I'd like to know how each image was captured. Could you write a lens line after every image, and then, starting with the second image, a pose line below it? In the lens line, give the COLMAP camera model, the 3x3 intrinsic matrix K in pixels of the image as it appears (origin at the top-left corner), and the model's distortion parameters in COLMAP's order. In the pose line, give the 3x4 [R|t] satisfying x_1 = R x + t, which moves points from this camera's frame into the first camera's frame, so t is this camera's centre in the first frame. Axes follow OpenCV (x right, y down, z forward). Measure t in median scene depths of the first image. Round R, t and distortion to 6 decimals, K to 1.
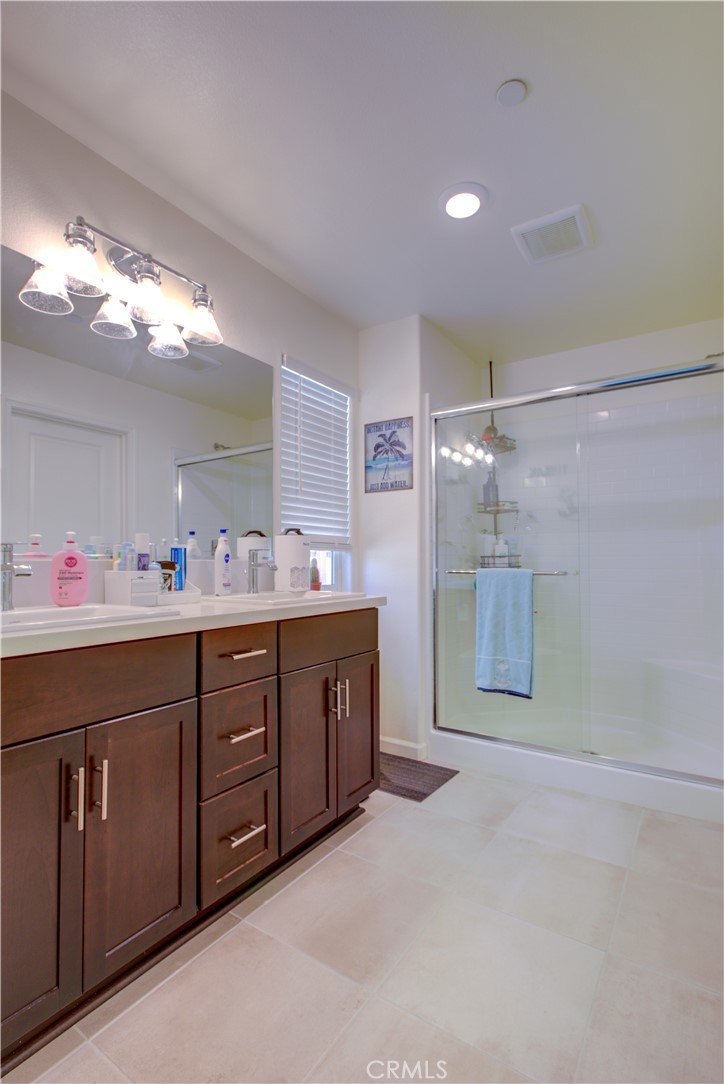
lens RADIAL K [[509.4, 0, 359.2], [0, 509.4, 563.1], [0, 0, 1]] dist [-0.003104, 0.000475]
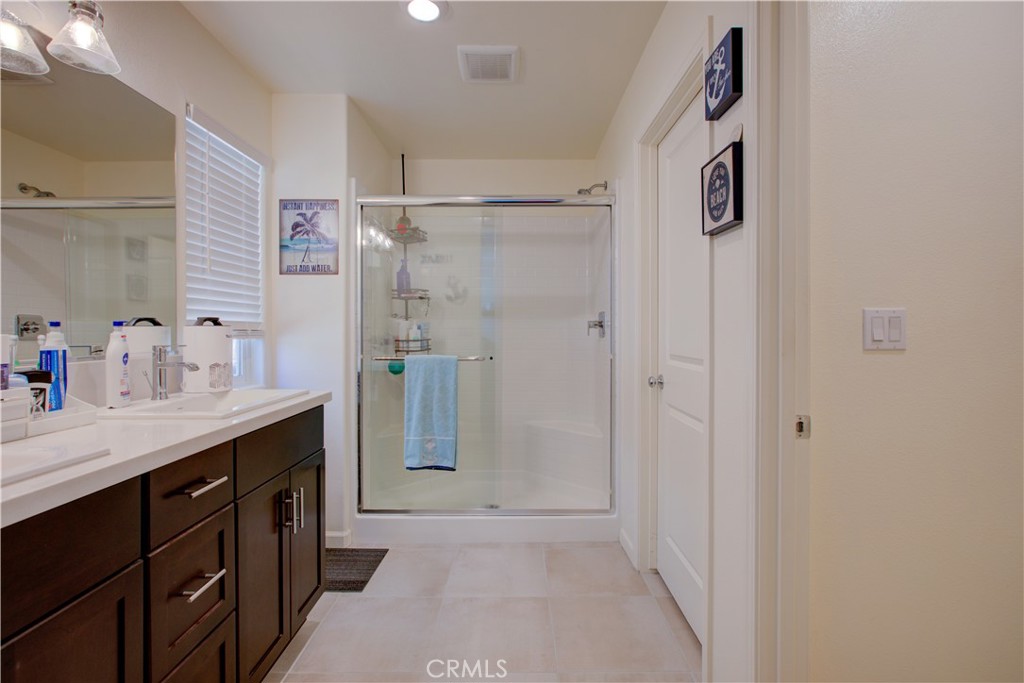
lens RADIAL K [[476.4, 0, 511.0], [0, 476.4, 346.0], [0, 0, 1]] dist [0.001131, 0.000788]
pose [[0.832759, -0.016864, 0.553379, -0.134761], [-0.000360, 0.999519, 0.031002, -0.040284], [-0.553636, -0.026017, 0.832352, 0.060845]]
